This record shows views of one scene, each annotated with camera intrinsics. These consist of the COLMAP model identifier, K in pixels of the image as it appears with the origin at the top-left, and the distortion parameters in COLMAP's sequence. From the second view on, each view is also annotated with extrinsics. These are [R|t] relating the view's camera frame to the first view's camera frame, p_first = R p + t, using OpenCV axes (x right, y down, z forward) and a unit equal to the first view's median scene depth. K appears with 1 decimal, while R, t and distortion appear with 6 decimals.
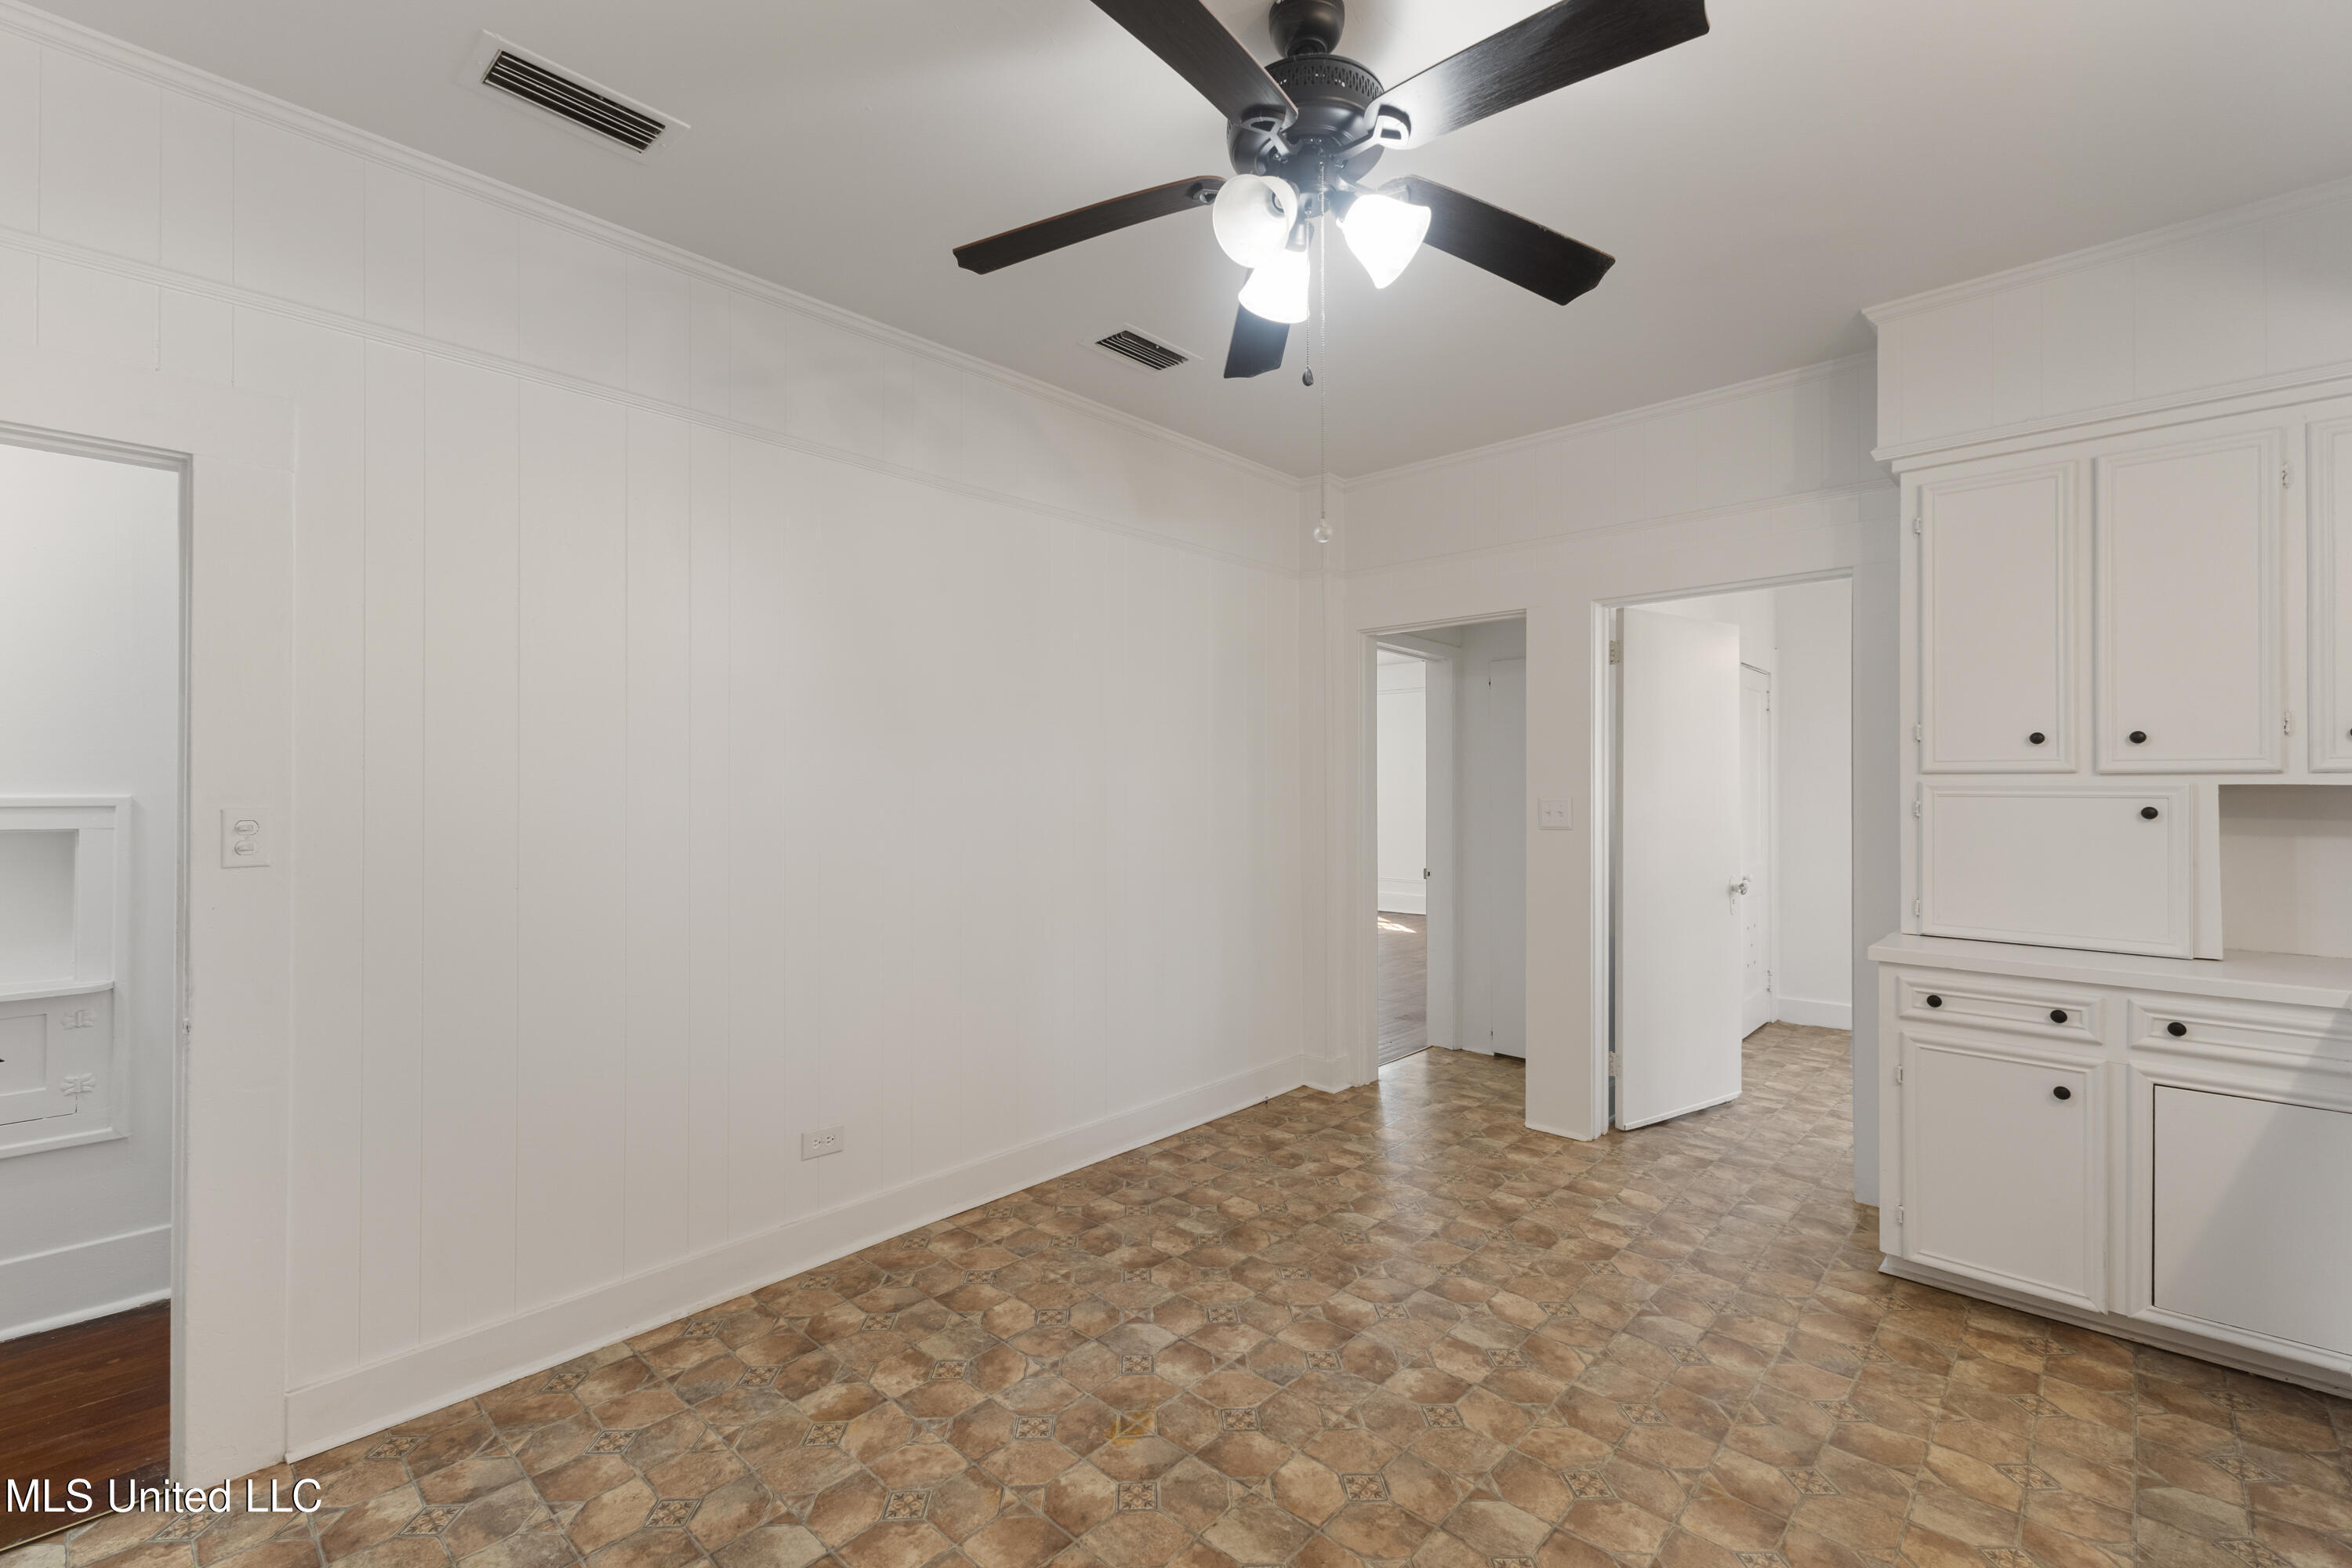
lens RADIAL K [[1029.5, 0, 1187.6], [0, 1029.5, 790.3], [0, 0, 1]] dist [0.007476, -0.001726]
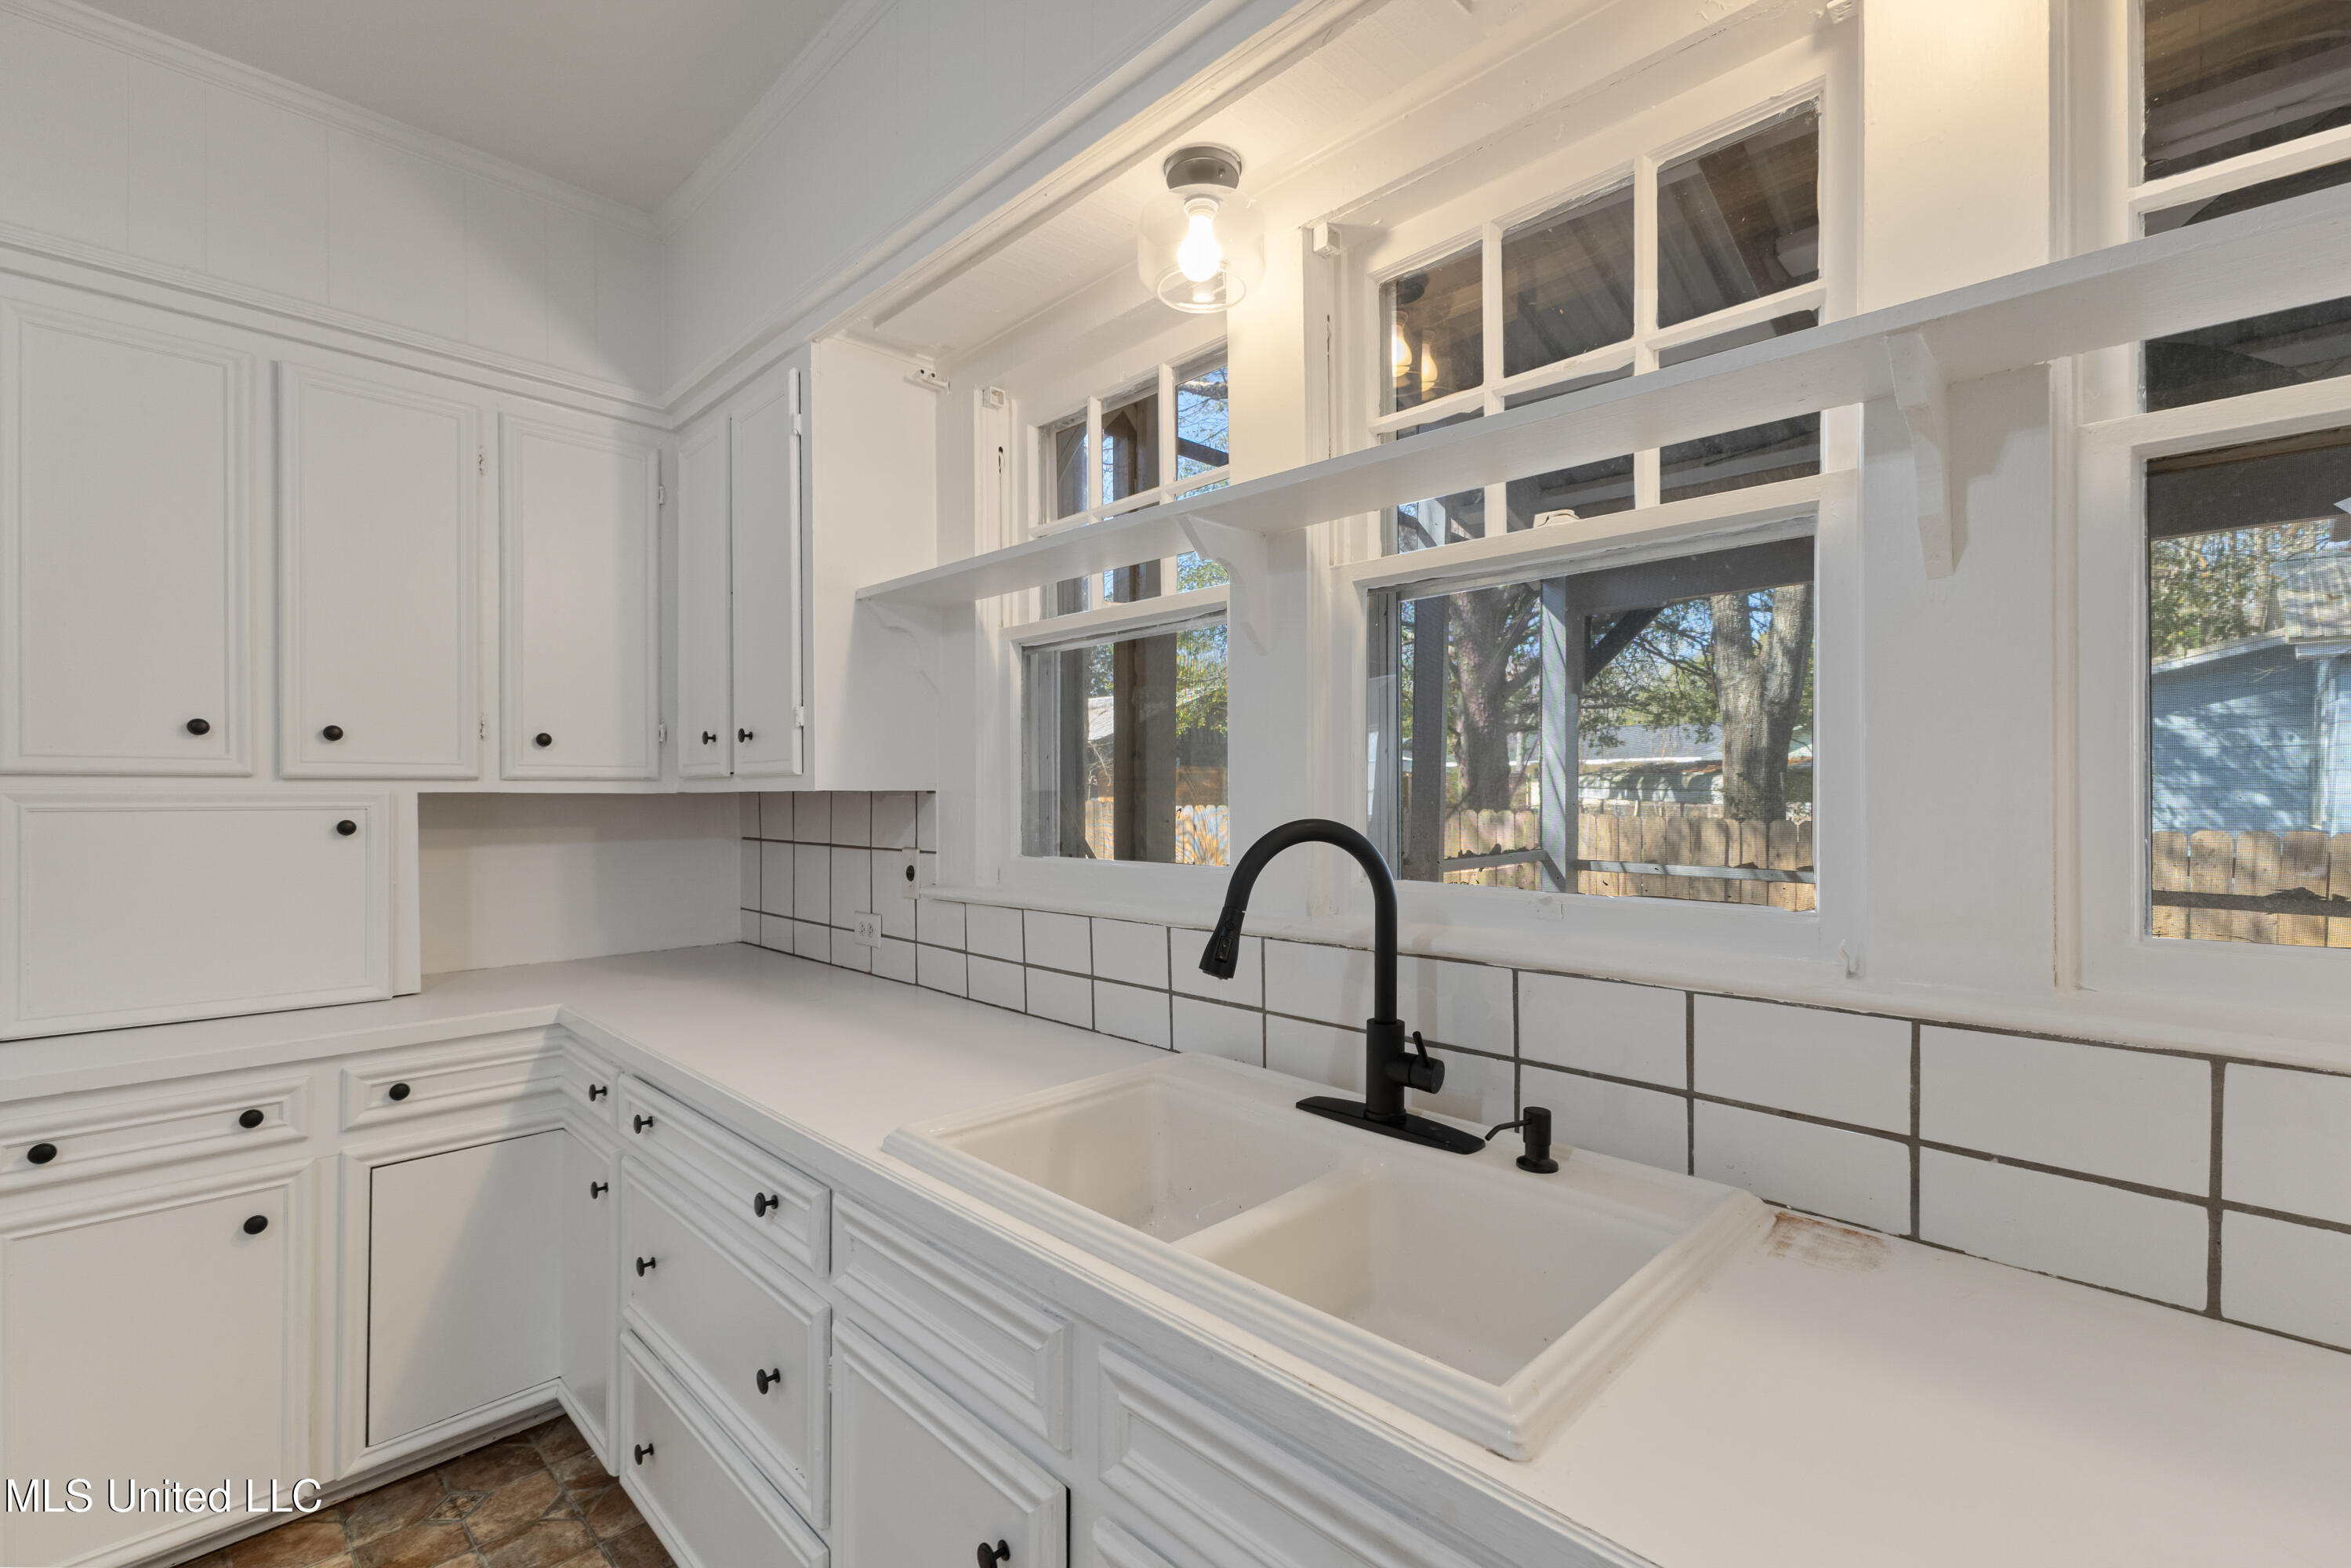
lens RADIAL K [[1029.1, 0, 1196.3], [0, 1029.1, 790.0], [0, 0, 1]] dist [0.007476, -0.001726]
pose [[0.032020, 0.003457, 0.999481, 0.161275], [0.006499, 0.999972, -0.003667, -0.000512], [-0.999466, 0.006613, 0.031996, 0.347623]]
